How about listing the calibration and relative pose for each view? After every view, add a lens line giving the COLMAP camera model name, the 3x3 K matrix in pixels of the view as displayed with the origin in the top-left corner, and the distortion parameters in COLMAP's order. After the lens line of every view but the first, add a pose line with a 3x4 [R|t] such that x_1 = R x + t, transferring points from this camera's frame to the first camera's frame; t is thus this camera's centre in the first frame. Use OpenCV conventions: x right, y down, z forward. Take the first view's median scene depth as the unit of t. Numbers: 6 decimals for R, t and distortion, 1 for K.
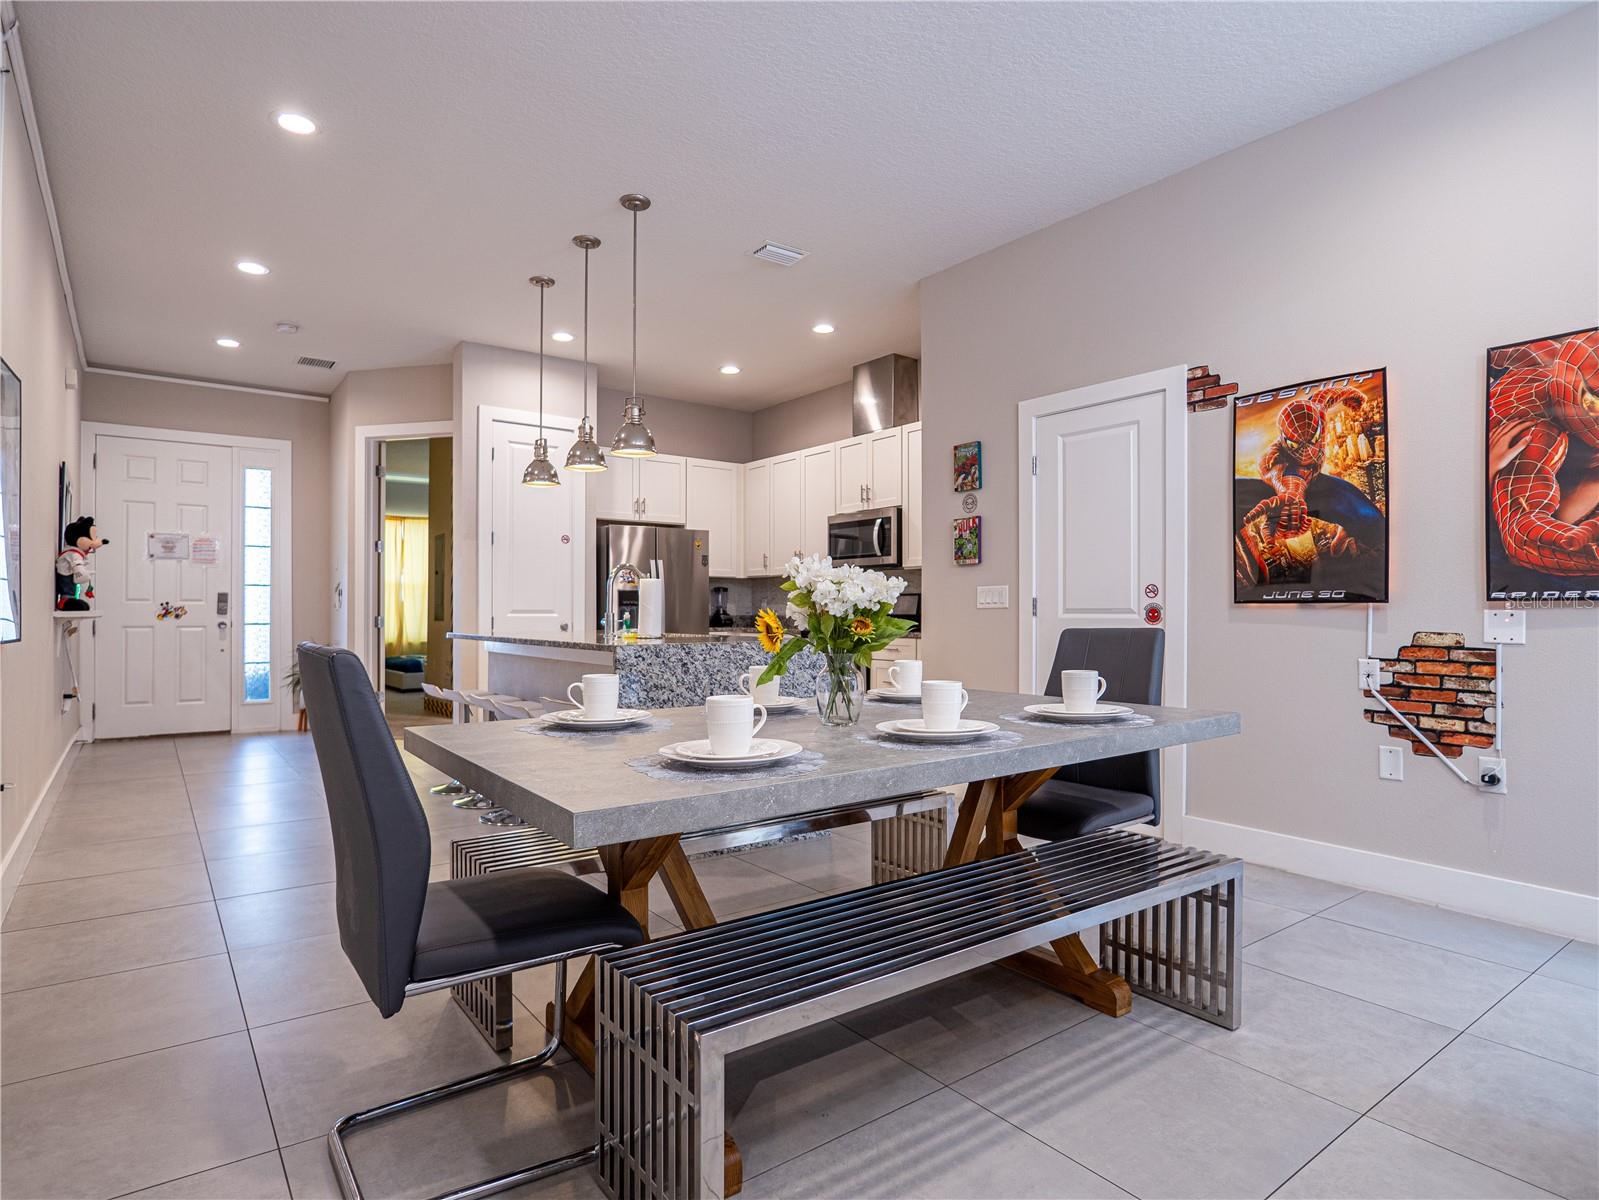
lens RADIAL K [[874.8, 0, 797.4], [0, 874.8, 606.4], [0, 0, 1]] dist [-0.003998, 0.000344]
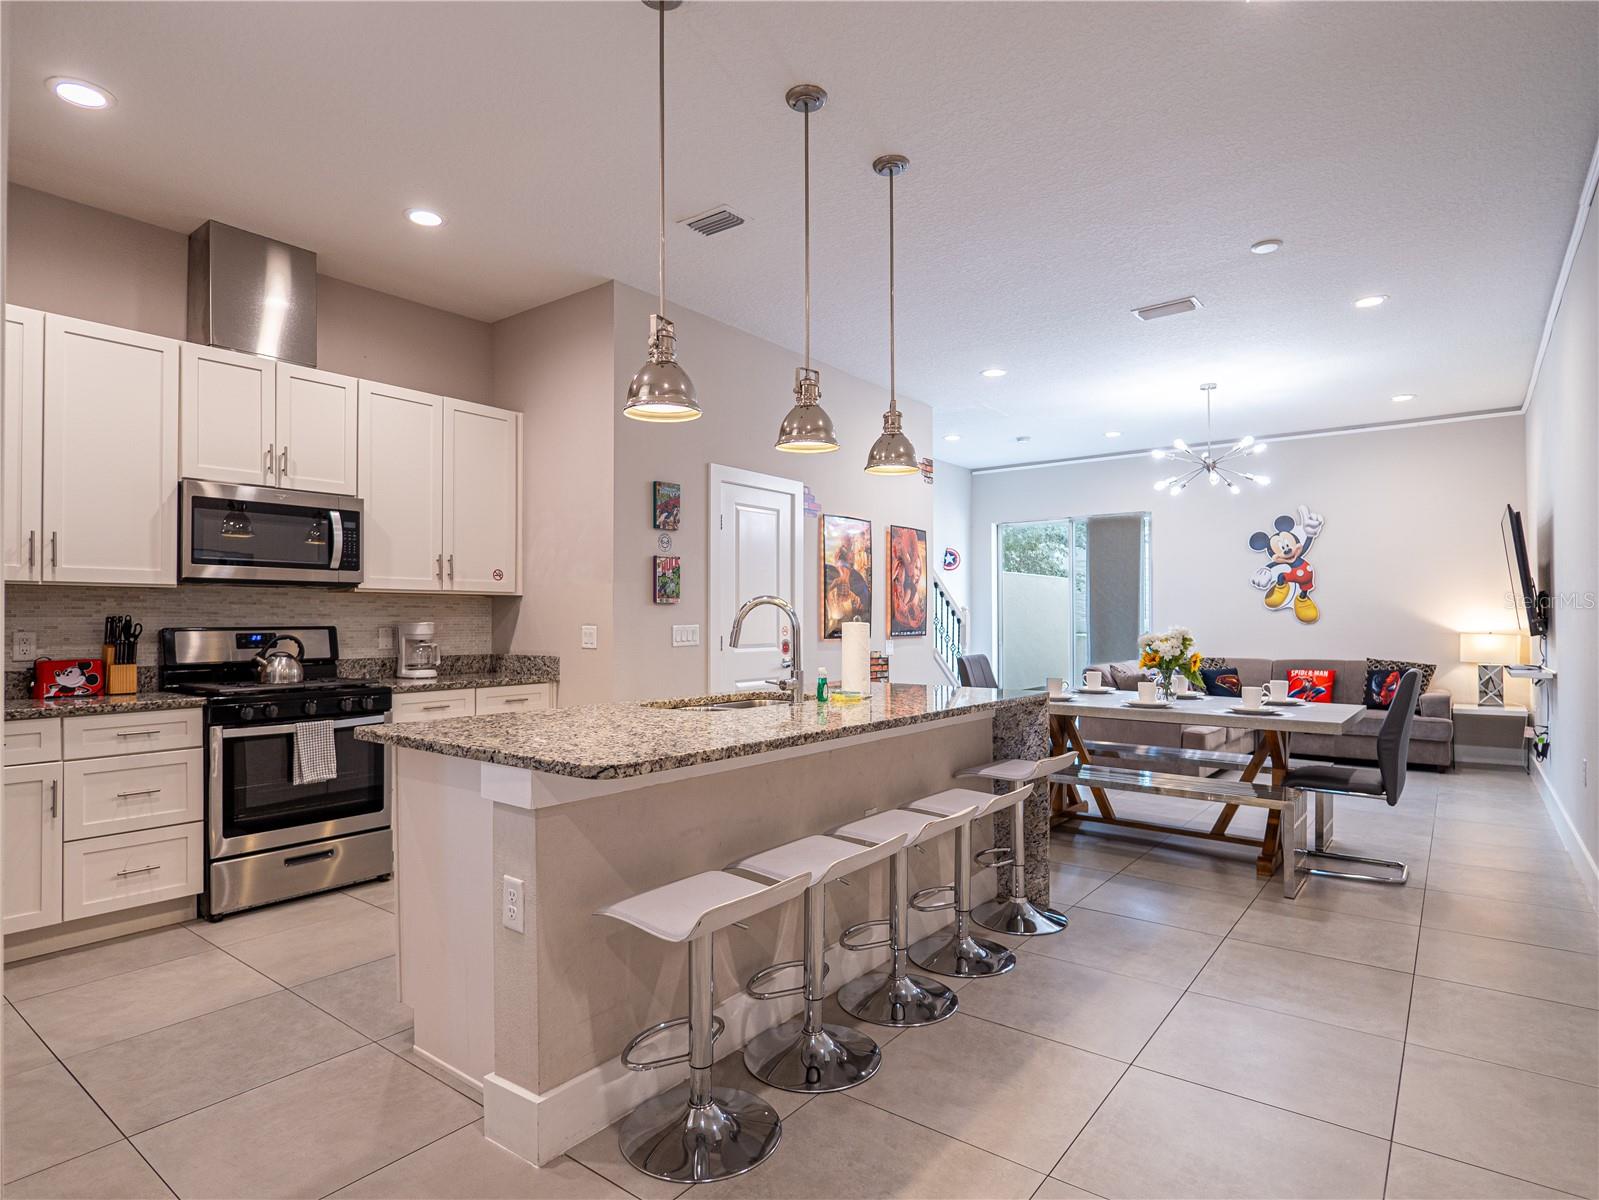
lens RADIAL K [[883.5, 0, 808.0], [0, 883.5, 613.1], [0, 0, 1]] dist [-0.017533, 0.000150]
pose [[-0.273336, 0.006438, 0.961897, -1.154434], [-0.004879, 0.999955, -0.008079, -0.040487], [-0.961906, -0.006902, -0.273292, 1.564279]]
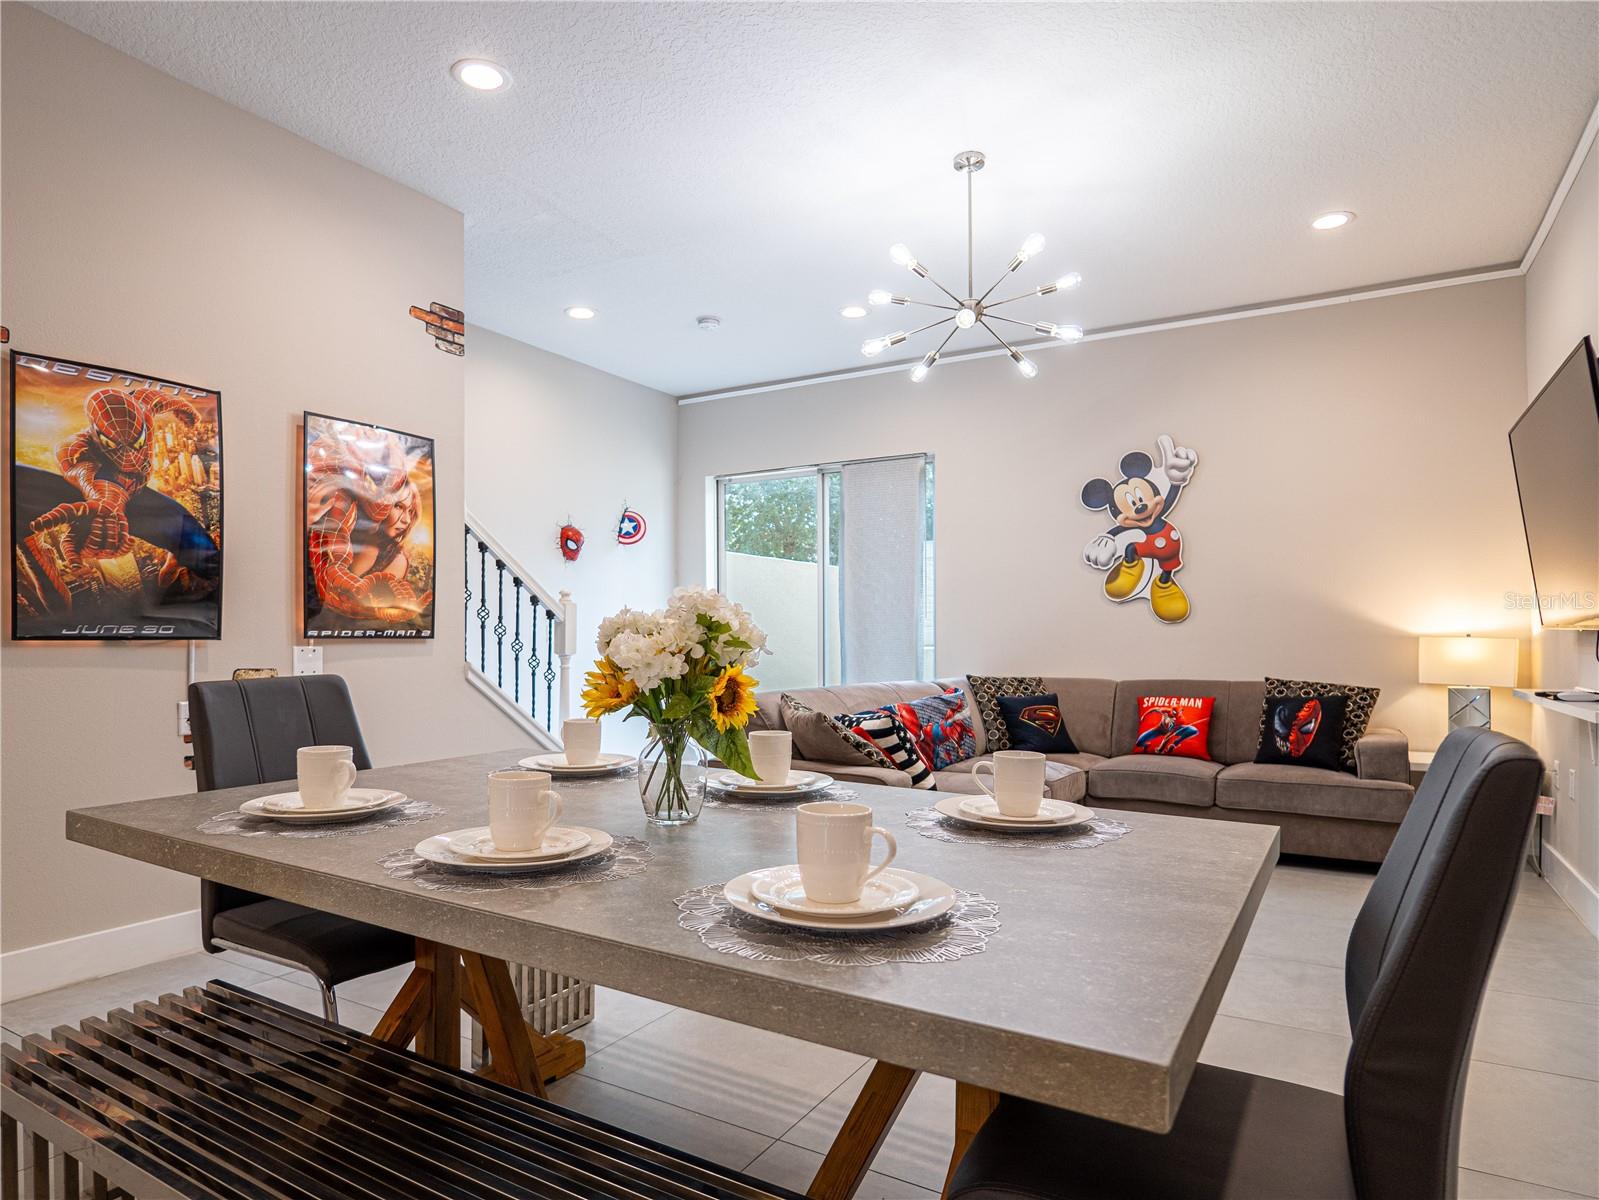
lens RADIAL K [[868.8, 0, 746.5], [0, 868.8, 630.9], [0, 0, 1]] dist [0.002673, 0.000999]
pose [[-0.300339, 0.004219, 0.953823, -0.369426], [-0.004234, 0.999974, -0.005756, -0.010099], [-0.953823, -0.005767, -0.300313, 0.678779]]
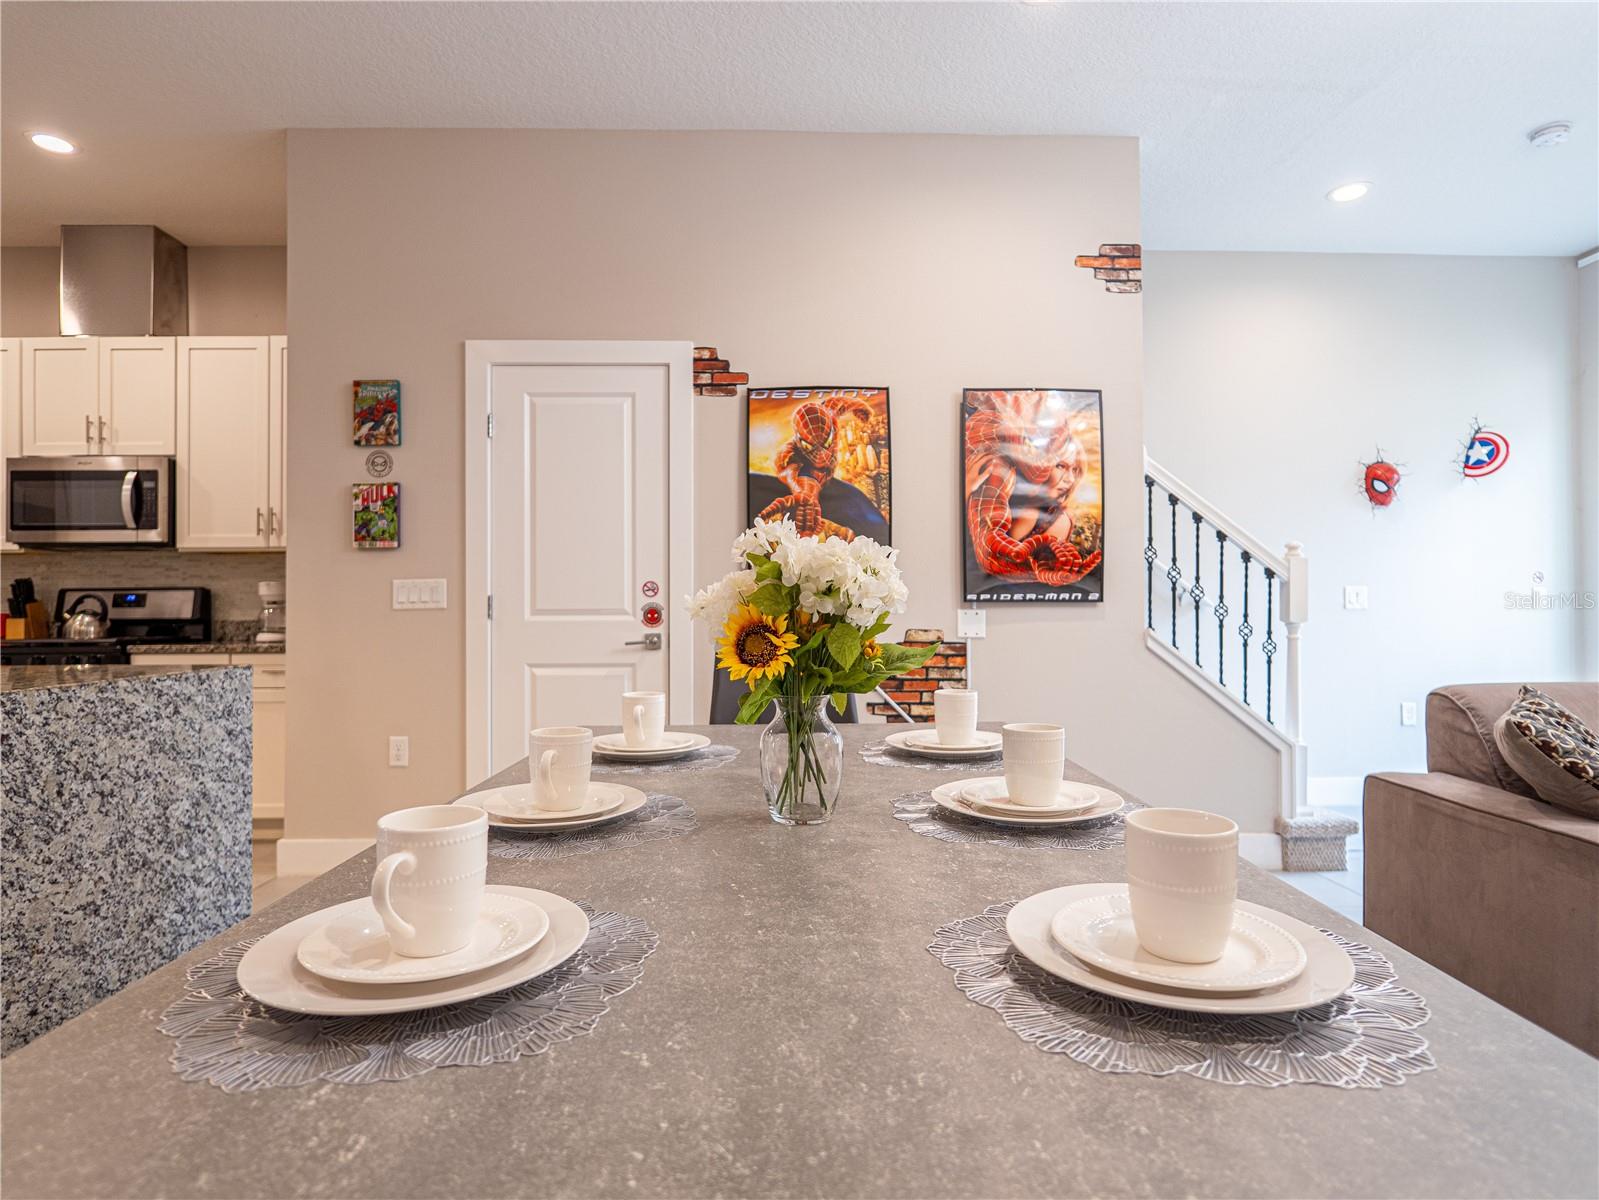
lens RADIAL K [[869.0, 0, 799.5], [0, 869.0, 600.0], [0, 0, 1]] dist [-0.015725, 0.002130]
pose [[0.589105, 0.004647, 0.808043, -0.245744], [0.000146, 0.999983, -0.005857, -0.001785], [-0.808057, 0.003568, 0.589094, 0.416996]]
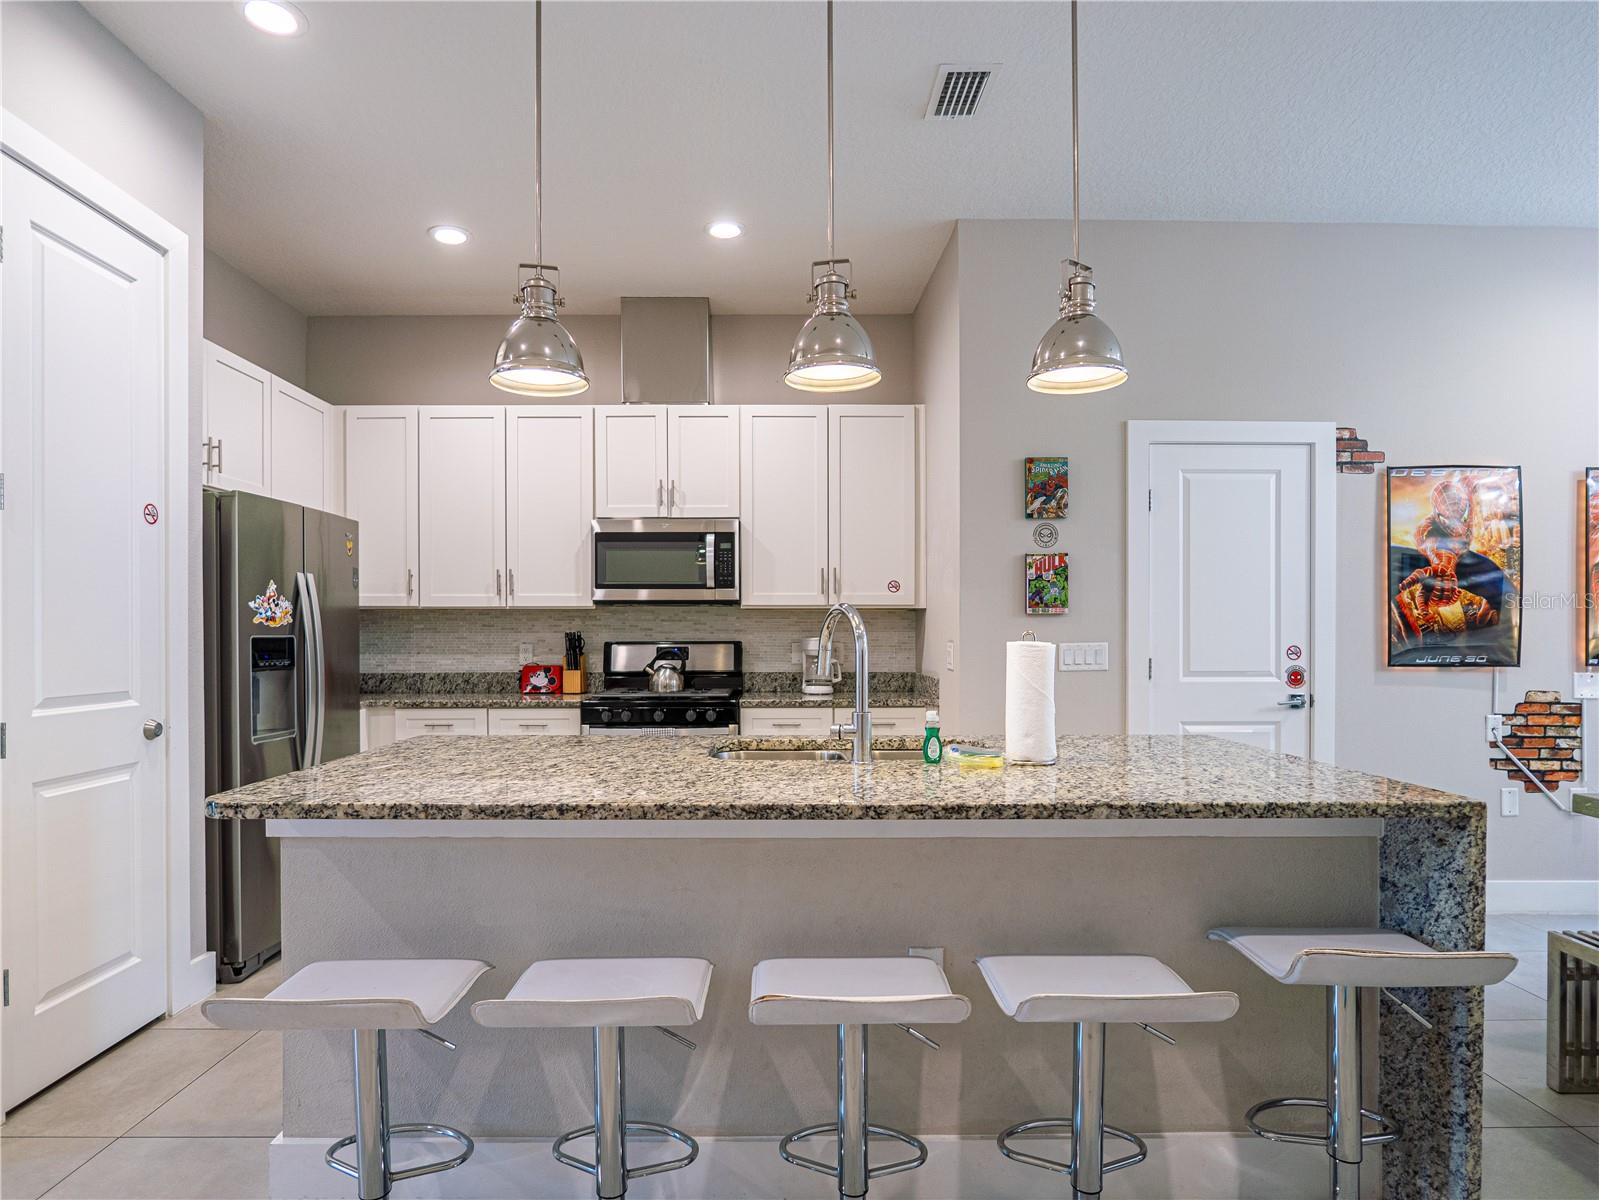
lens RADIAL K [[884.7, 0, 781.9], [0, 884.7, 638.9], [0, 0, 1]] dist [-0.013896, 0.000449]
pose [[0.600771, -0.005597, 0.799402, -0.798721], [-0.004182, 0.999940, 0.010143, -0.045946], [-0.799411, -0.009437, 0.600711, 0.999696]]
